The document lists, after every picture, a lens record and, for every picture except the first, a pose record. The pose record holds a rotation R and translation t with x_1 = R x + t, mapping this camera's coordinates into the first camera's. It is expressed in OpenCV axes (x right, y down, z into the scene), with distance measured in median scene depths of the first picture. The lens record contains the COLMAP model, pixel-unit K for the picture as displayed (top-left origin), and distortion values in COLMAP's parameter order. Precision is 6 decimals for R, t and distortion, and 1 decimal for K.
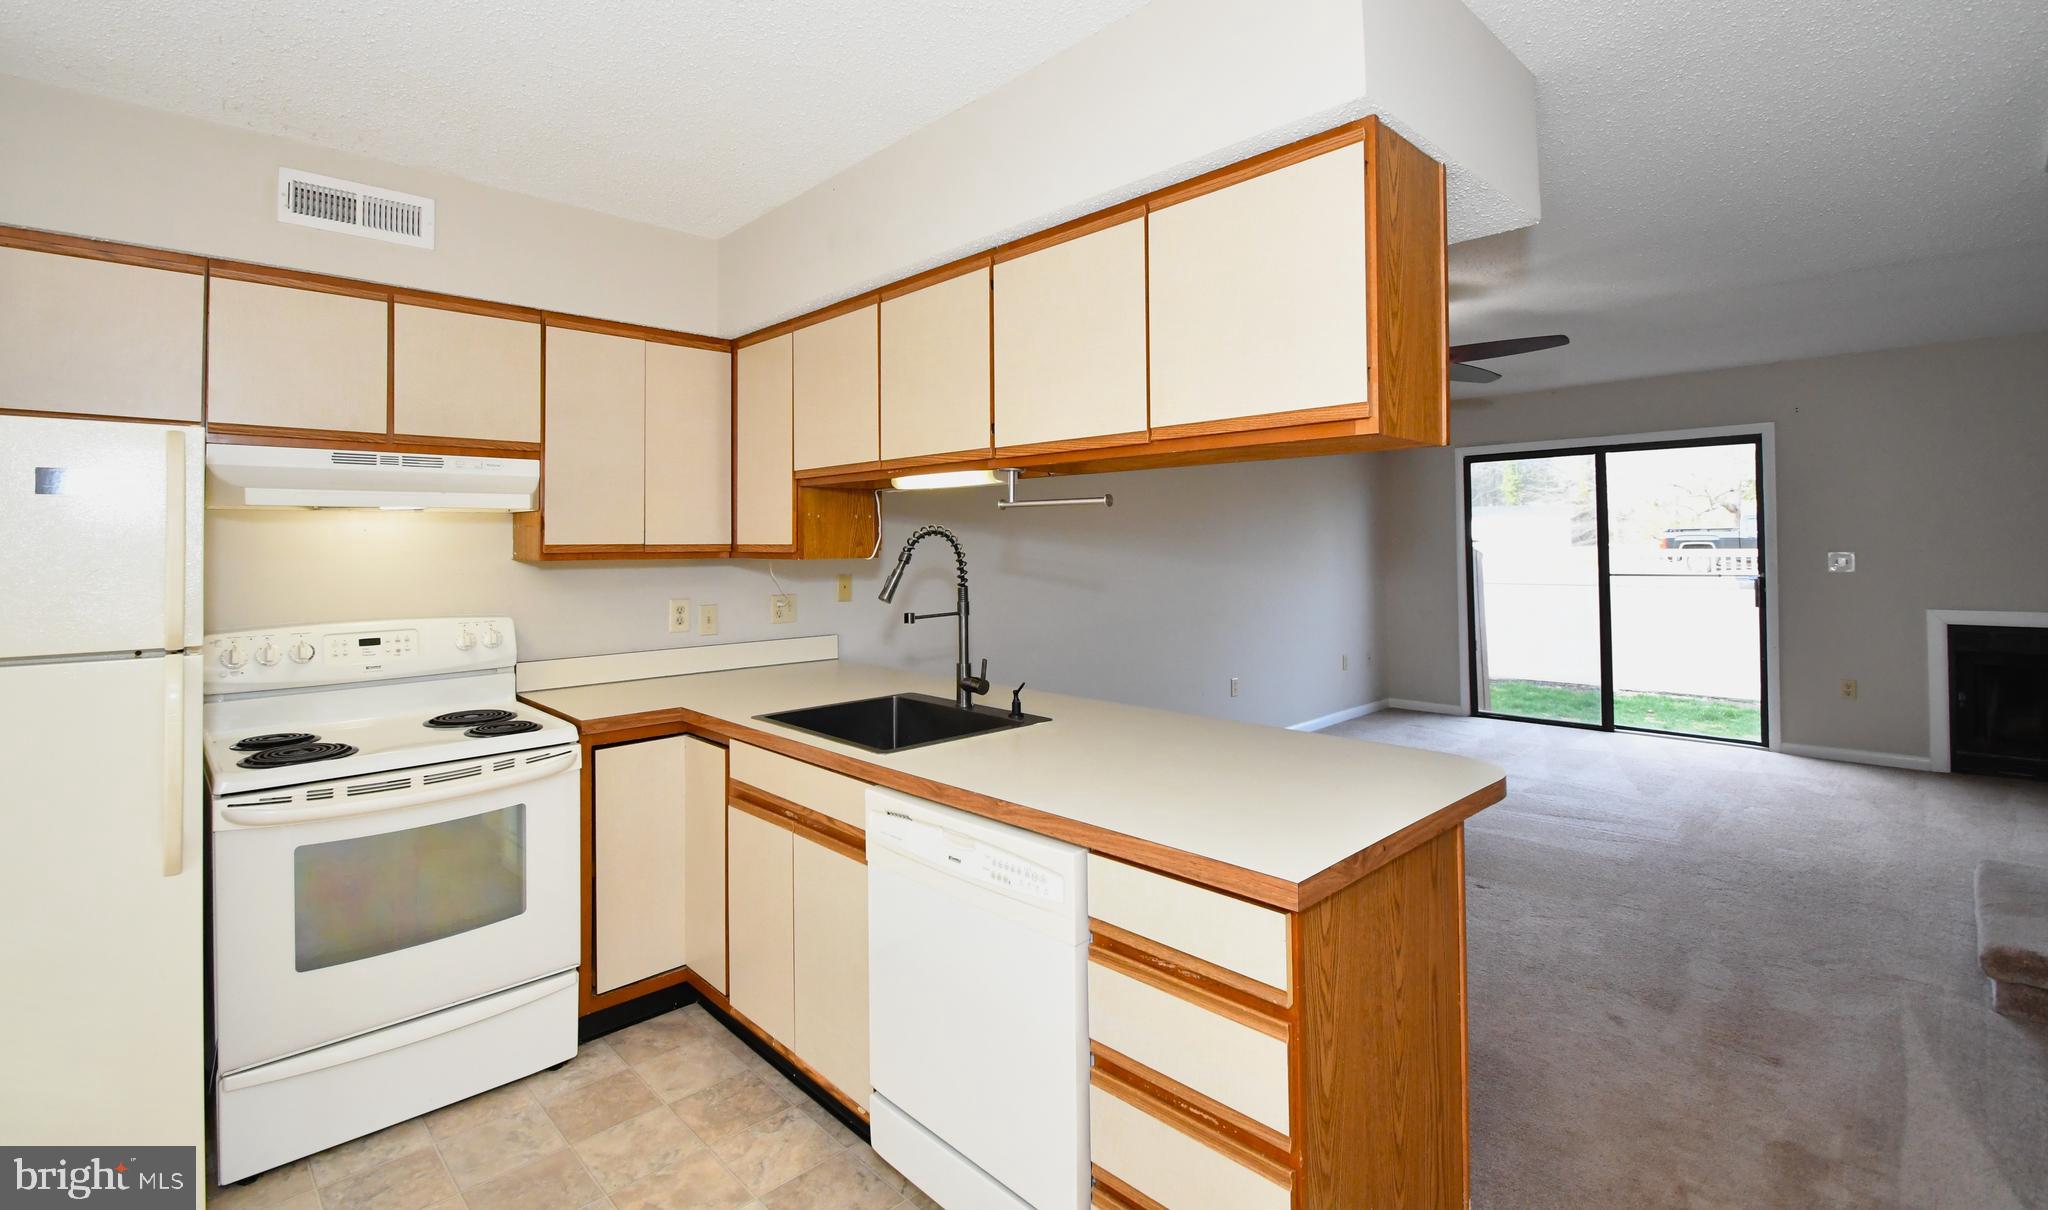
lens RADIAL K [[919.7, 0, 1016.5], [0, 919.7, 518.2], [0, 0, 1]] dist [0.024197, -0.021938]
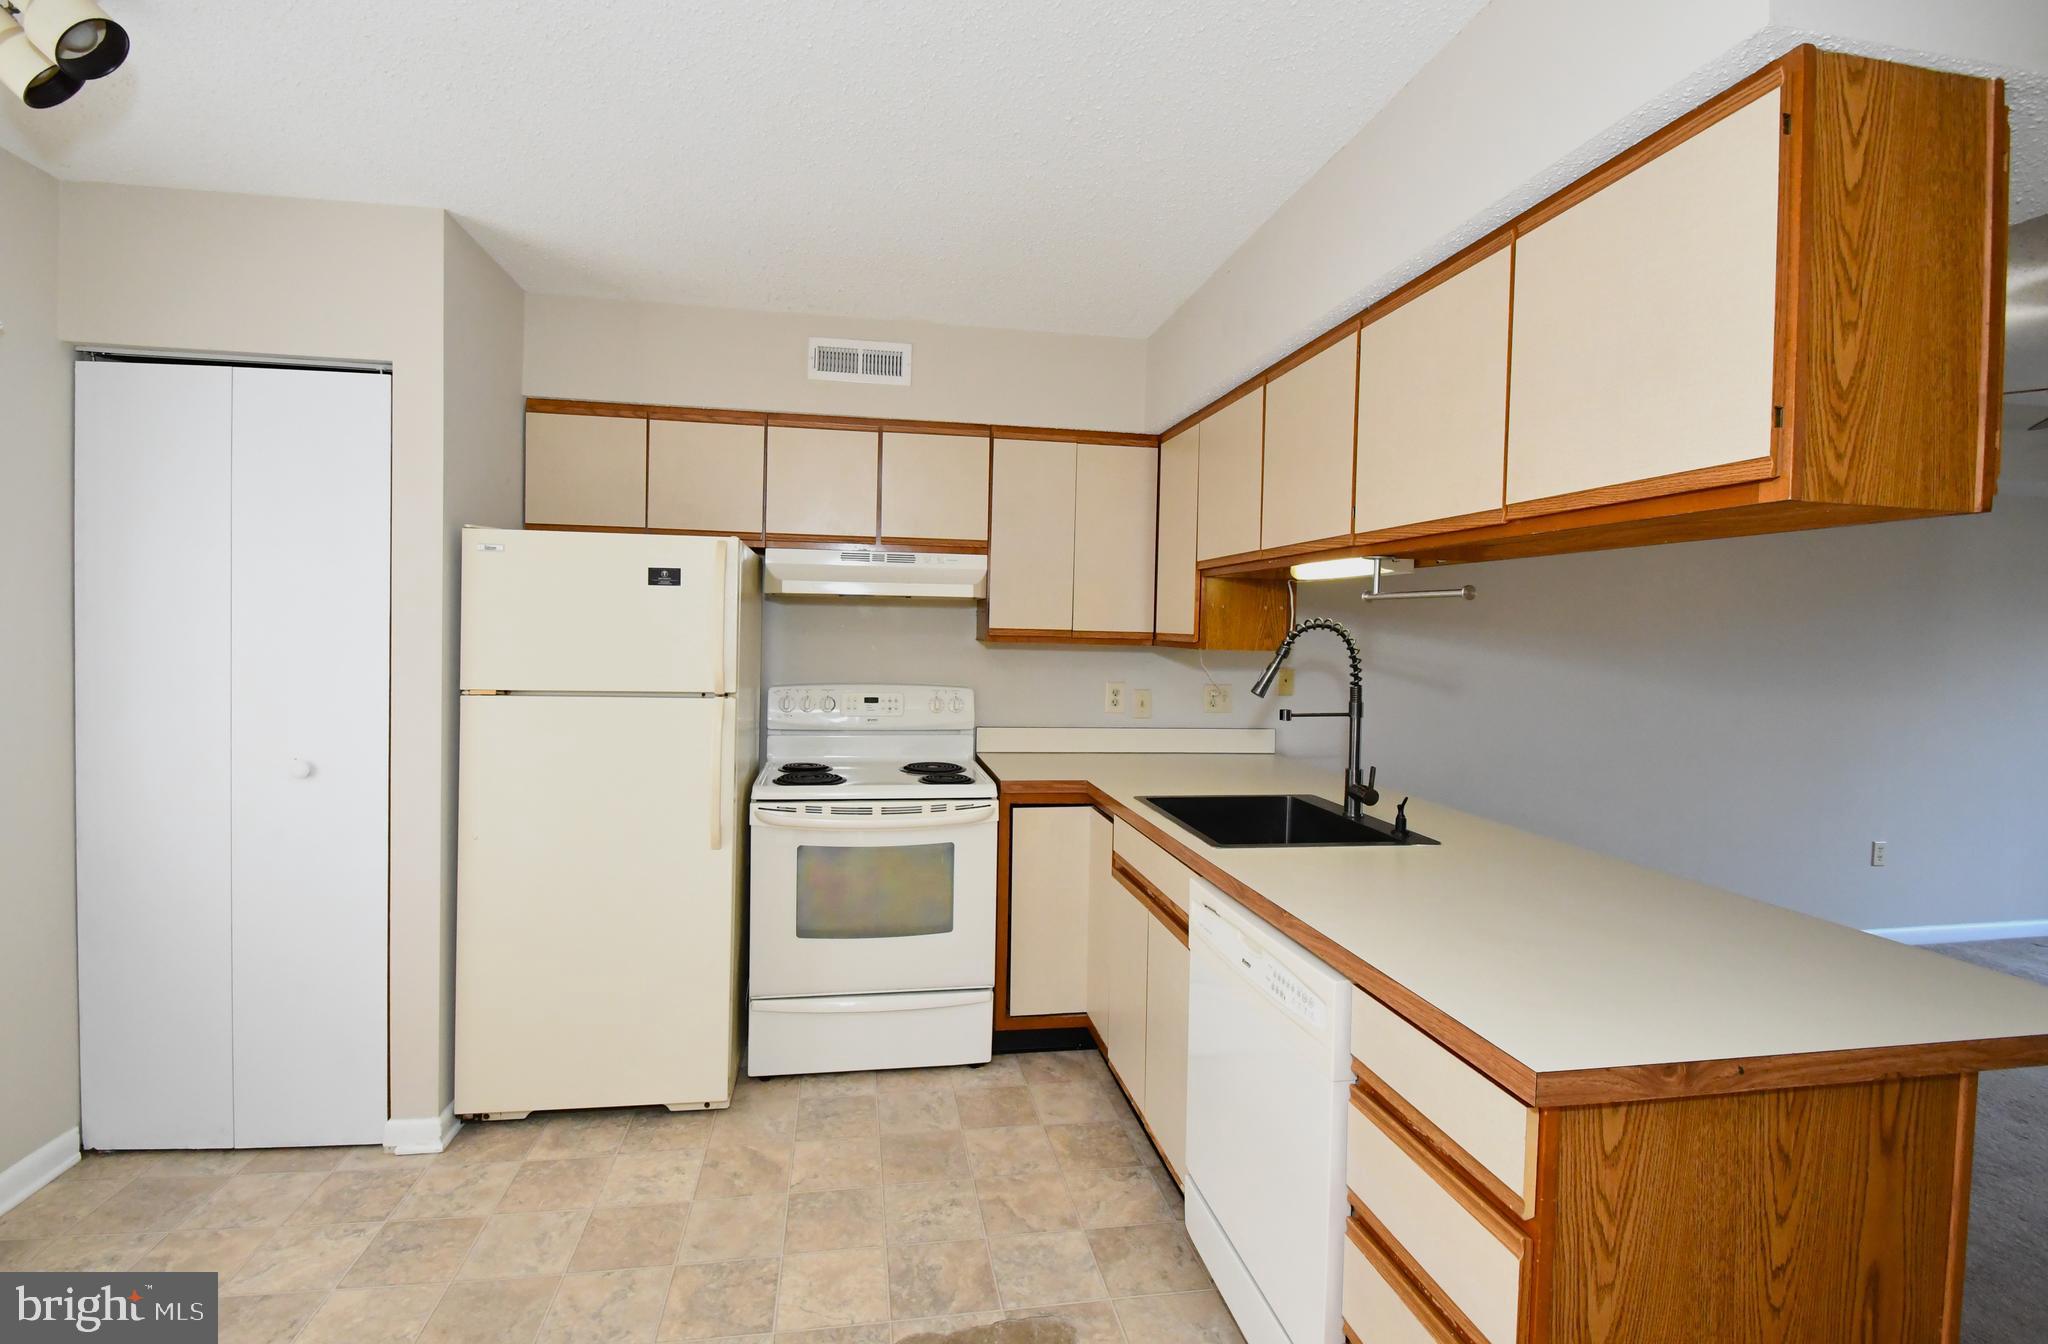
lens RADIAL K [[940.1, 0, 1020.4], [0, 940.1, 636.8], [0, 0, 1]] dist [-0.003132, -0.001451]
pose [[0.826061, 0.031994, -0.562672, 0.222069], [-0.014975, 0.999281, 0.034834, -0.002168], [0.563382, -0.020349, 0.825946, 0.048326]]
